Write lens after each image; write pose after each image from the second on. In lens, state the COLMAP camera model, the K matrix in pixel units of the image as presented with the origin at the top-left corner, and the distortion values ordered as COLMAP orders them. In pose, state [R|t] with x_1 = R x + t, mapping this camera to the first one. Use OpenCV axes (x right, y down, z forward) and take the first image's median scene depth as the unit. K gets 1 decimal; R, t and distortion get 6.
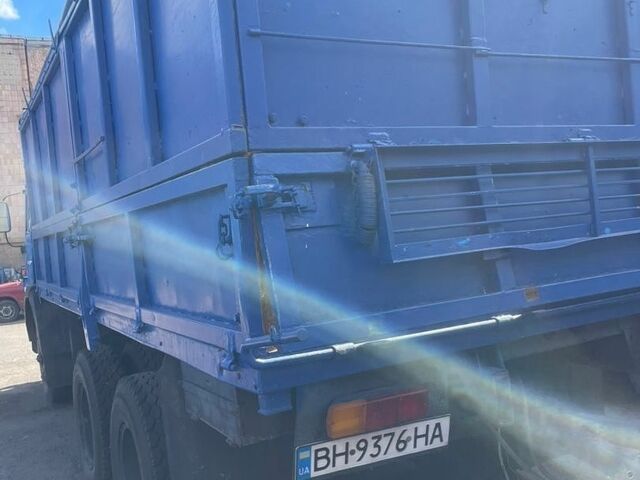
lens RADIAL K [[667.6, 0, 320.9], [0, 667.6, 243.6], [0, 0, 1]] dist [0.025463, 0.000000]
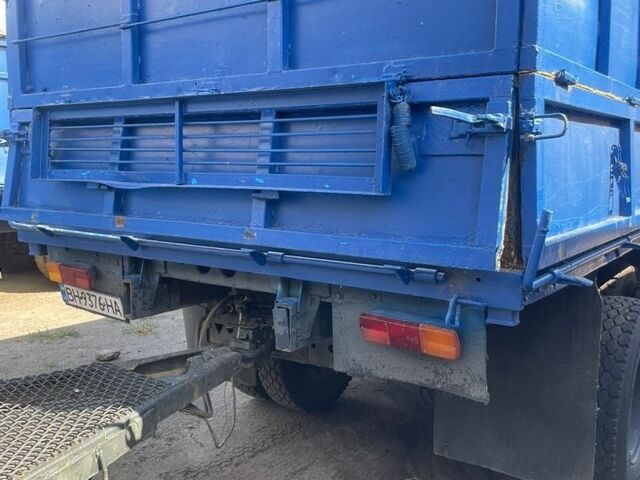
lens RADIAL K [[667.6, 0, 319.8], [0, 667.6, 237.8], [0, 0, 1]] dist [0.025463, 0.000000]
pose [[0.430599, 0.192808, -0.881708, 1.596604], [-0.063627, 0.980969, 0.183441, -0.150857], [0.900298, -0.022889, 0.434672, 0.785488]]
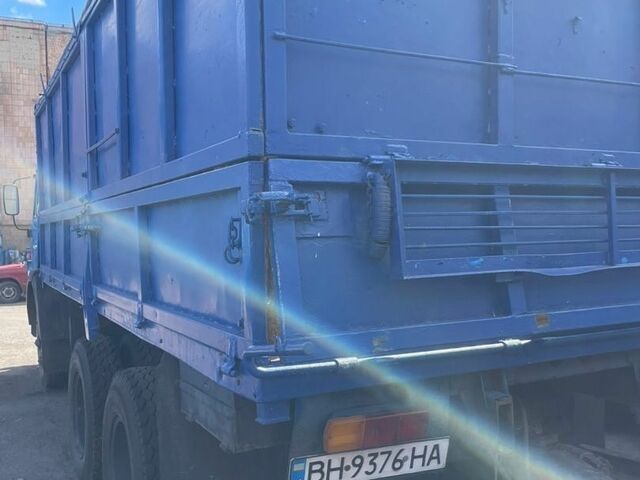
lens RADIAL K [[667.6, 0, 306.0], [0, 667.6, 243.3], [0, 0, 1]] dist [0.025463, 0.000000]
pose [[0.997152, 0.070936, -0.025616, -0.011040], [-0.071044, 0.997468, -0.003345, -0.008492], [0.025314, 0.005156, 0.999666, 0.015343]]
